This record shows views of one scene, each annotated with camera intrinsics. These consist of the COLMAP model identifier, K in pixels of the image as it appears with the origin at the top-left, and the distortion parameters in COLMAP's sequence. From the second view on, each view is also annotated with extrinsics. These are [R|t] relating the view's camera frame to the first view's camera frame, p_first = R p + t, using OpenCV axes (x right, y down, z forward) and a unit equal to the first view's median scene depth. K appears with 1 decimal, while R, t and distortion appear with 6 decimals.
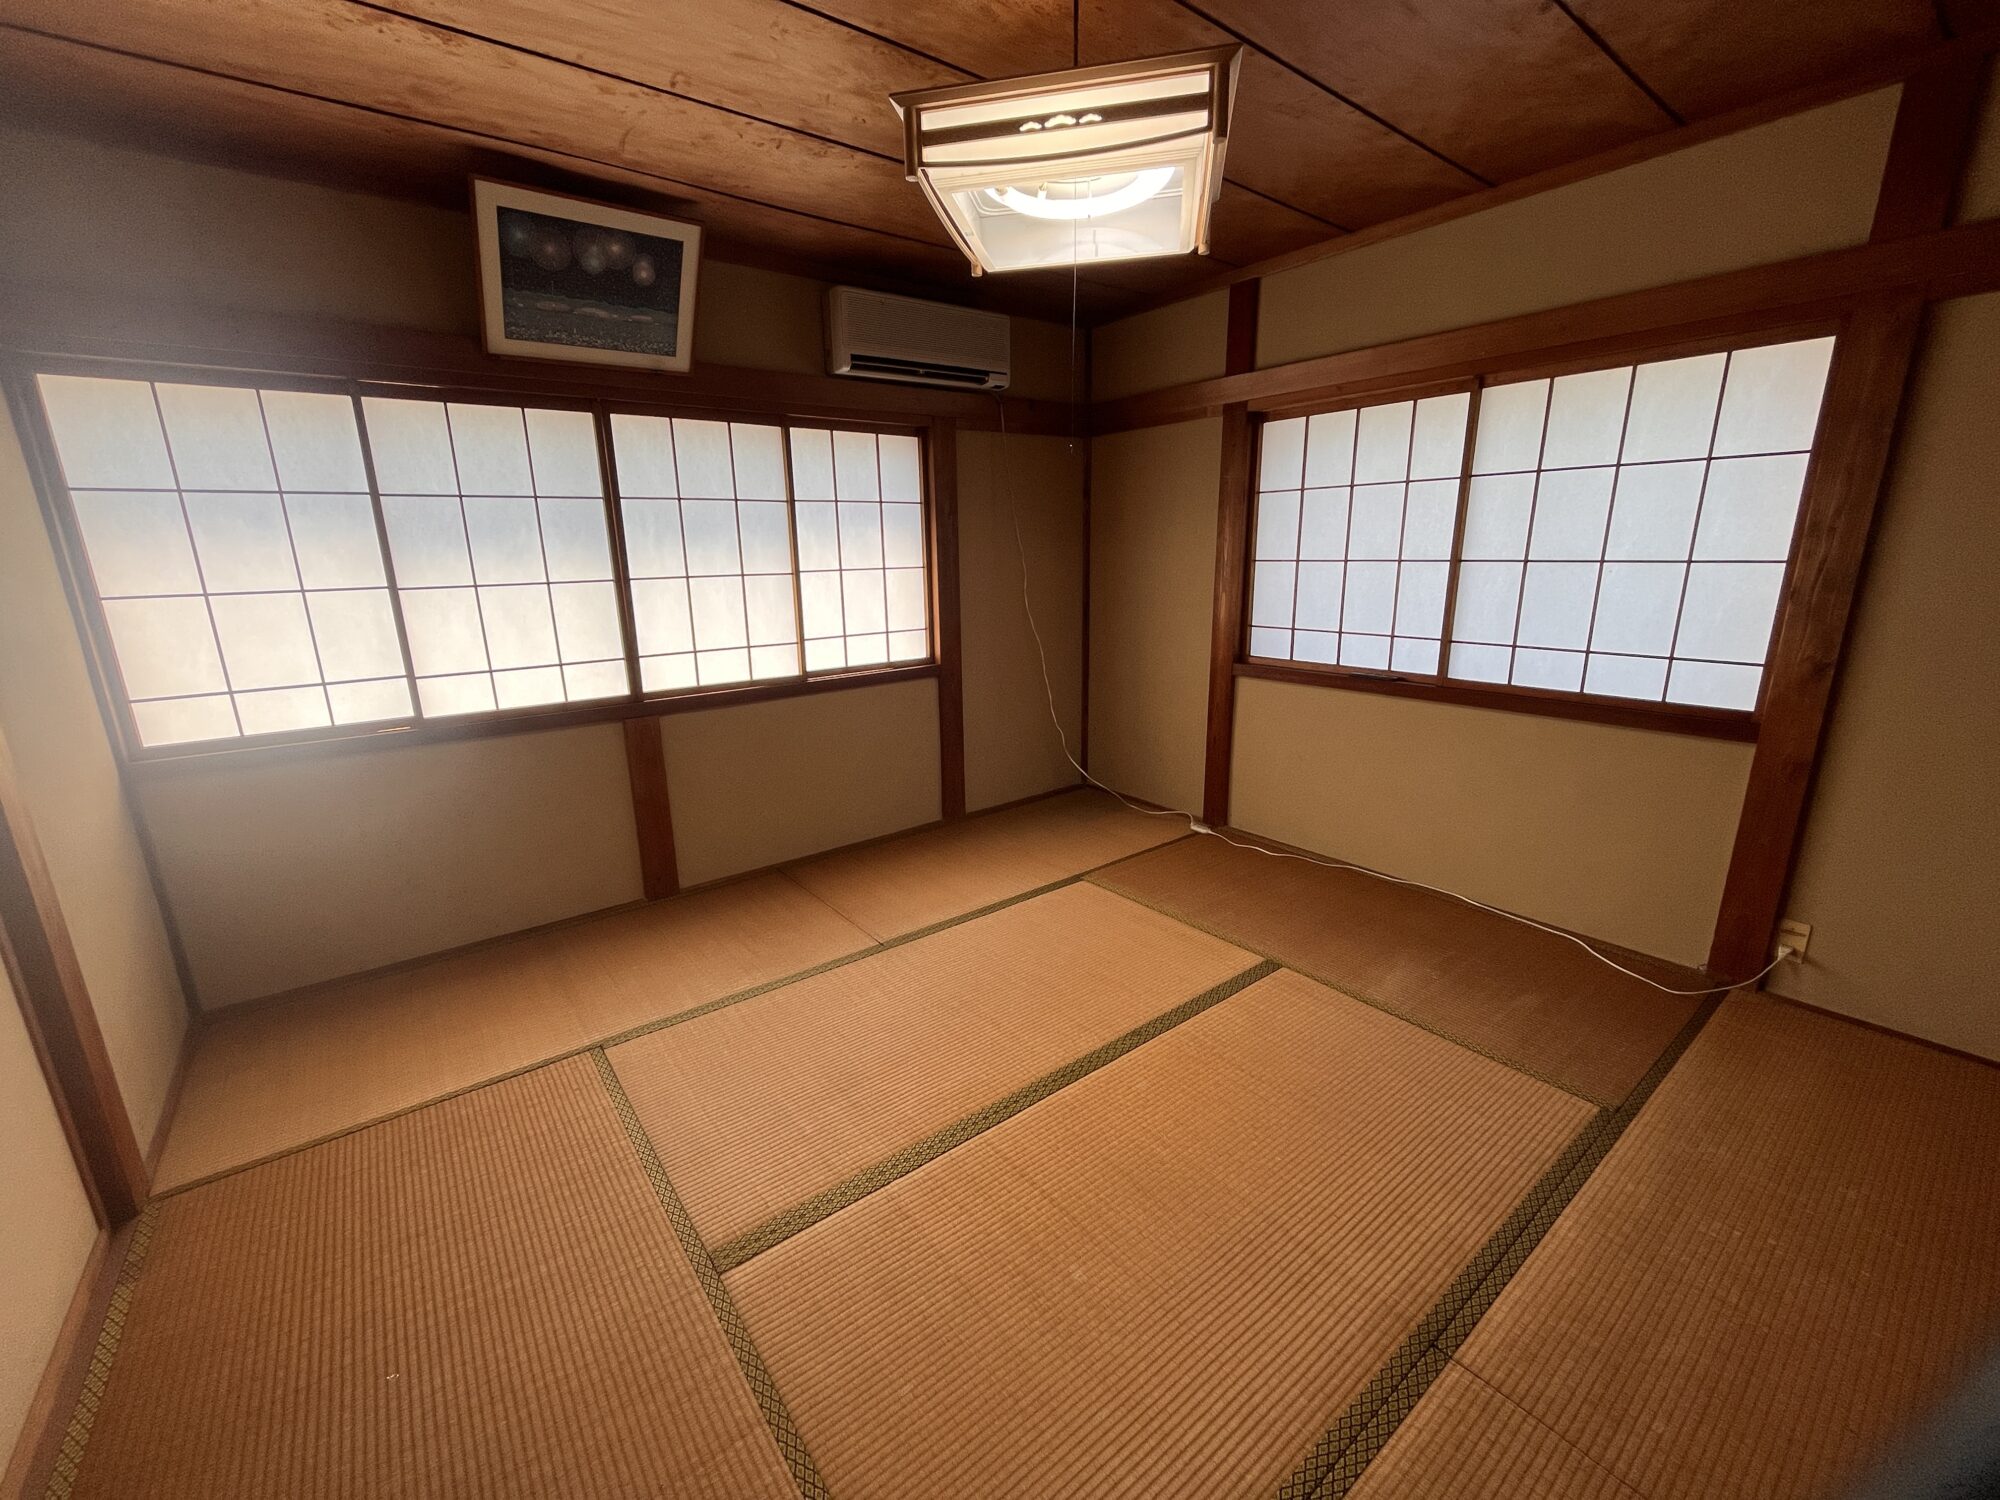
lens RADIAL K [[815.4, 0, 1000.4], [0, 815.4, 750.5], [0, 0, 1]] dist [0.000244, -0.000374]
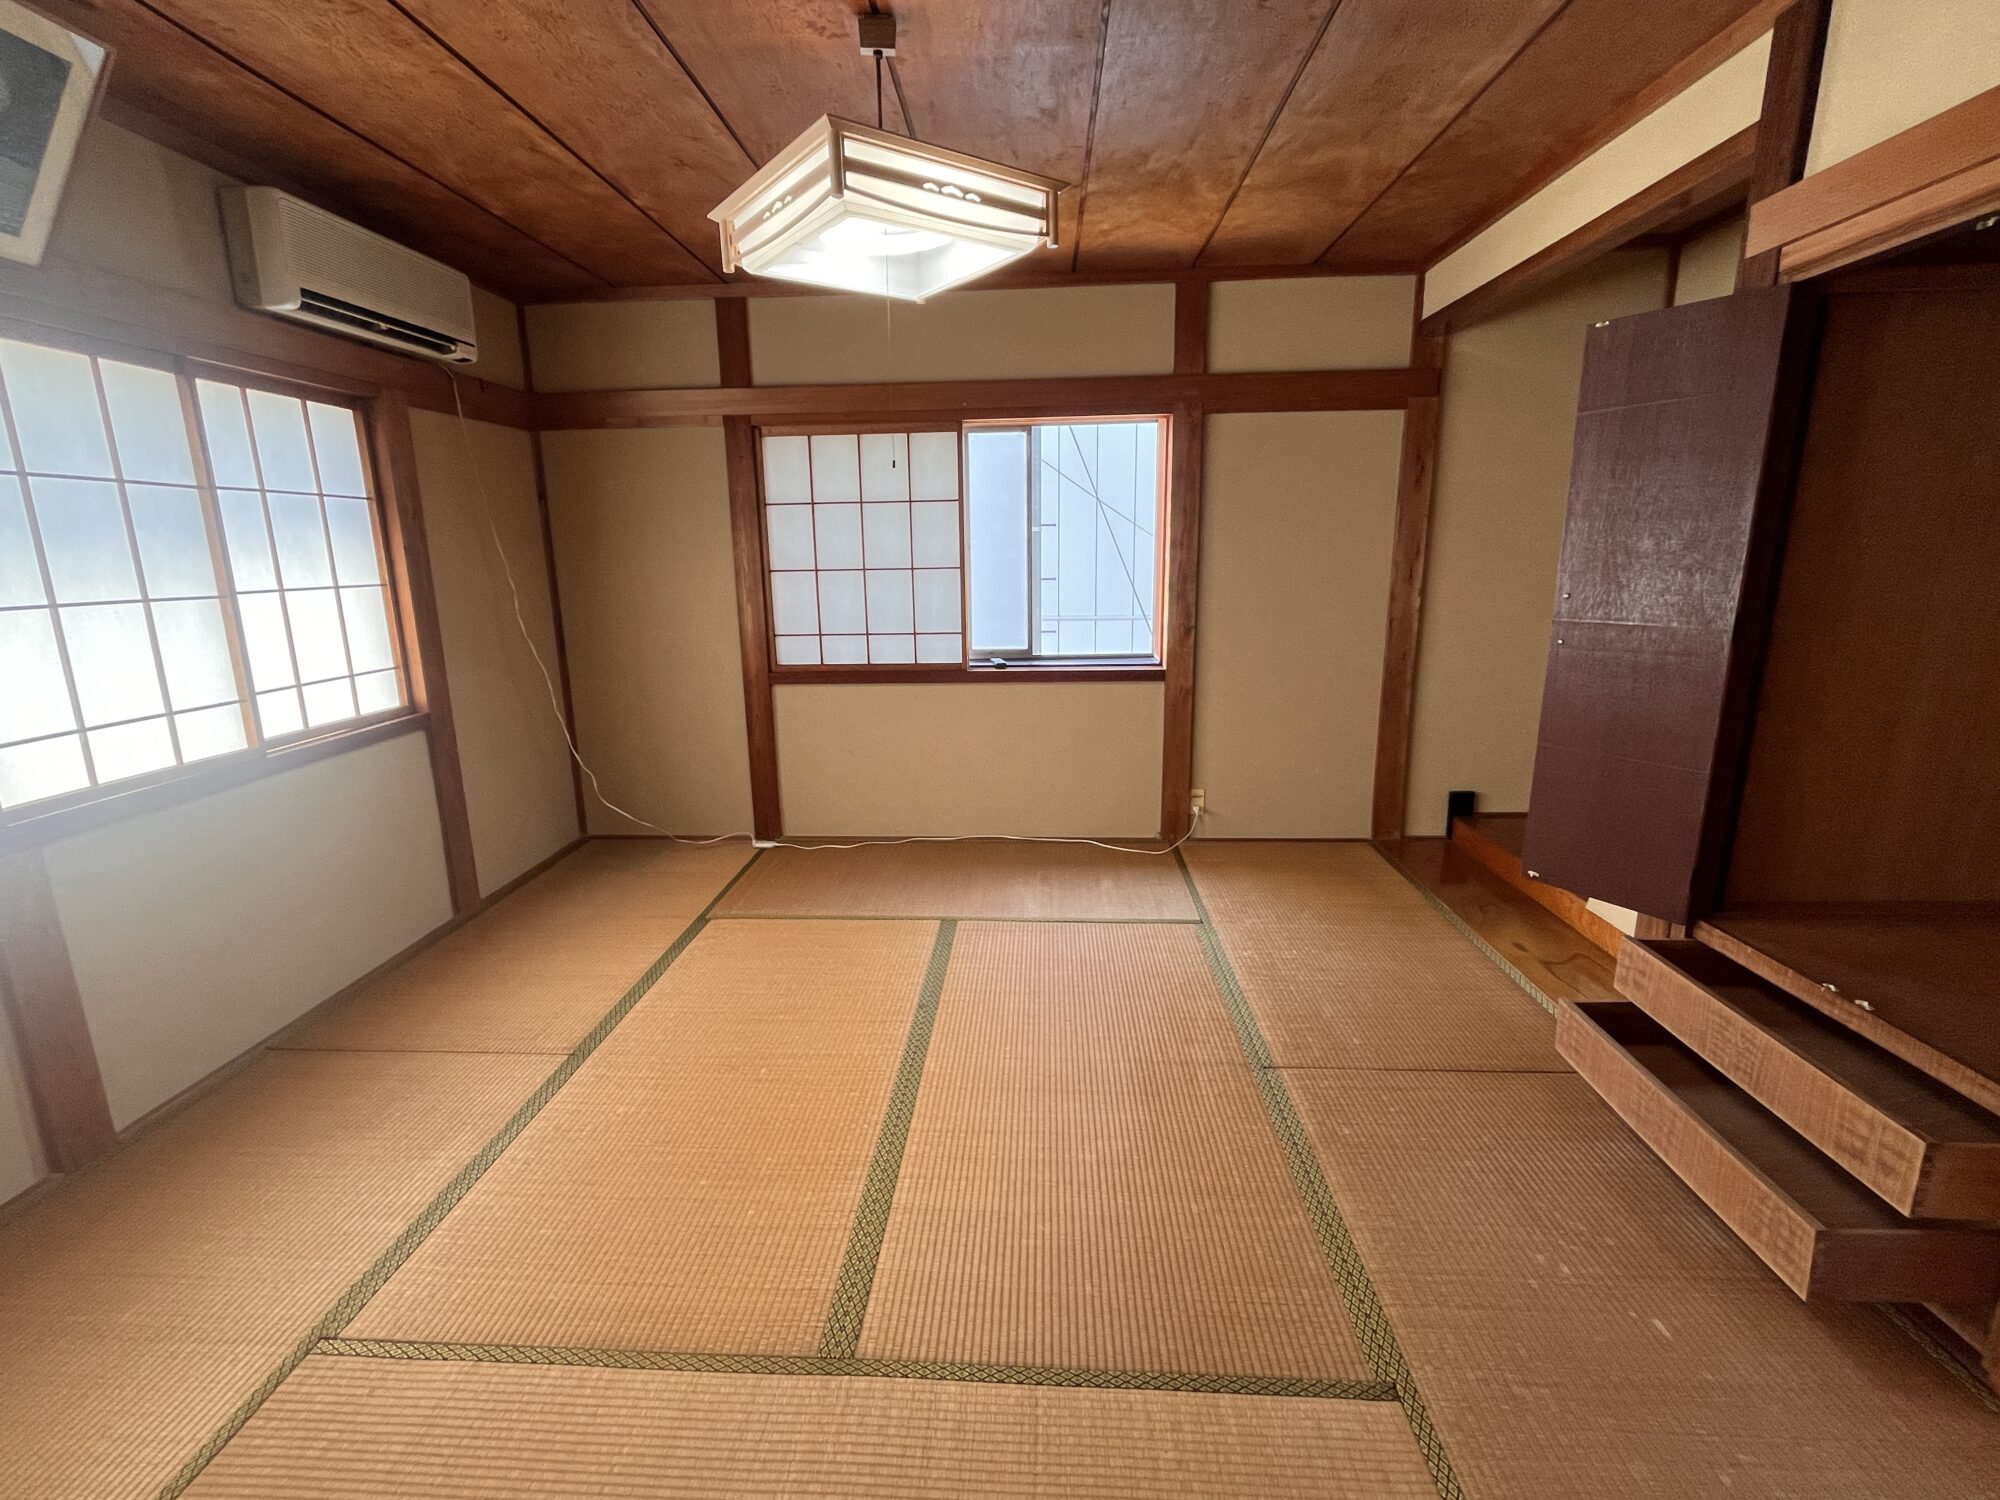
lens RADIAL K [[898.9, 0, 999.3], [0, 898.9, 747.2], [0, 0, 1]] dist [-0.001112, 0.000394]
pose [[0.656427, -0.155522, 0.738185, -0.379583], [0.188009, 0.981370, 0.039570, -0.008442], [-0.730586, 0.112811, 0.673437, 0.065219]]
